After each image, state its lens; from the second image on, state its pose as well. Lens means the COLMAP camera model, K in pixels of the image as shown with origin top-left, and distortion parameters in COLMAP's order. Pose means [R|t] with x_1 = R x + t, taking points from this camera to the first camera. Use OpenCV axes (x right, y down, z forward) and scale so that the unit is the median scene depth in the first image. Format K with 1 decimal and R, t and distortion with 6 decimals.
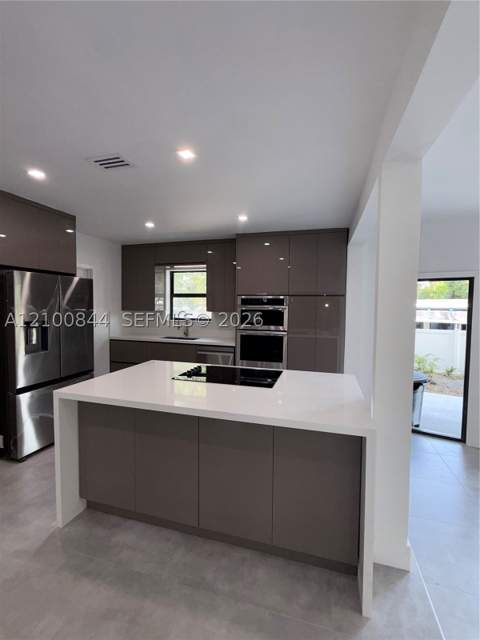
lens RADIAL K [[288.9, 0, 240.0], [0, 288.9, 320.0], [0, 0, 1]] dist [-0.000374, 0.000422]
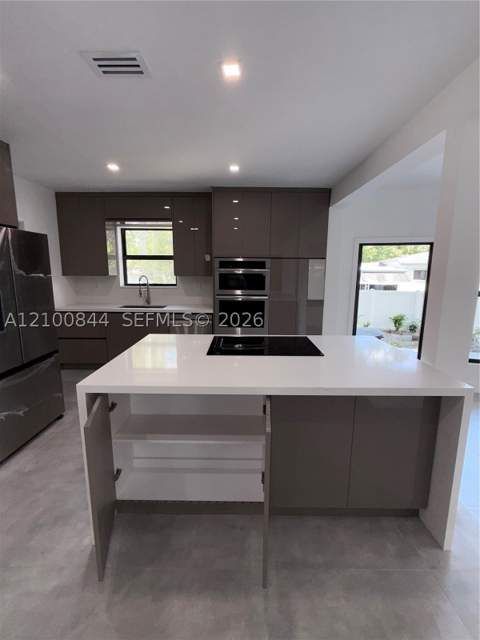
lens RADIAL K [[288.9, 0, 240.0], [0, 288.9, 320.0], [0, 0, 1]] dist [-0.000374, 0.000422]
pose [[0.961535, -0.052070, 0.269703, -0.187916], [0.018191, 0.991784, 0.126625, -0.003776], [-0.274081, -0.116849, 0.954582, 0.081963]]
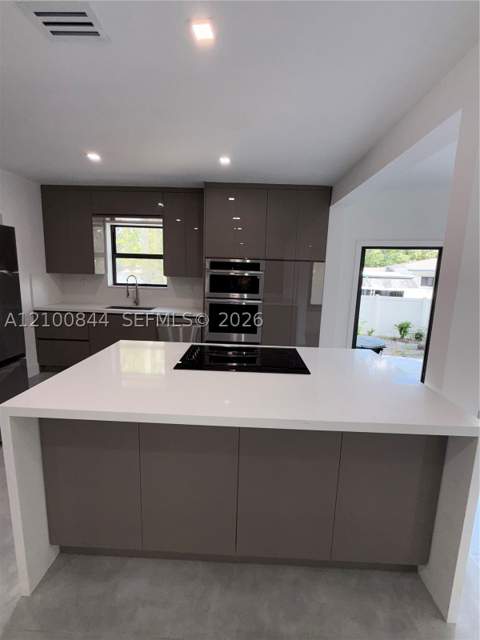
lens RADIAL K [[288.9, 0, 240.0], [0, 288.9, 320.0], [0, 0, 1]] dist [-0.000374, 0.000422]
pose [[0.966944, -0.023542, 0.253900, -0.131295], [-0.007432, 0.992704, 0.120349, -0.006111], [-0.254880, -0.118258, 0.959714, 0.131313]]
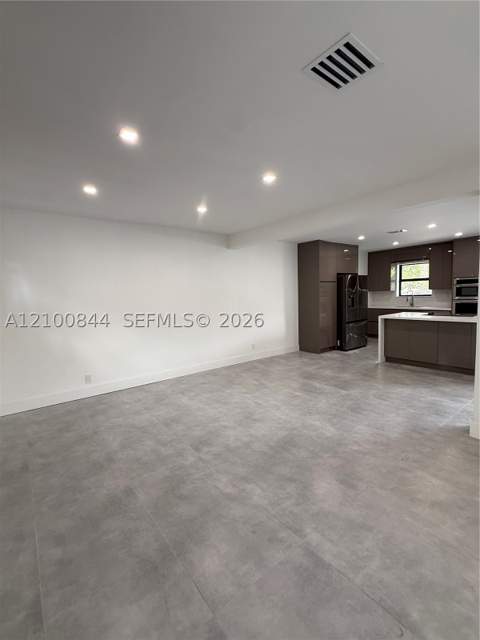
lens RADIAL K [[288.9, 0, 240.0], [0, 288.9, 320.0], [0, 0, 1]] dist [-0.000374, 0.000422]
pose [[0.807762, 0.017178, -0.589258, -0.018174], [0.009754, 0.999049, 0.042494, 0.065476], [0.589428, -0.040072, 0.806826, -0.977878]]
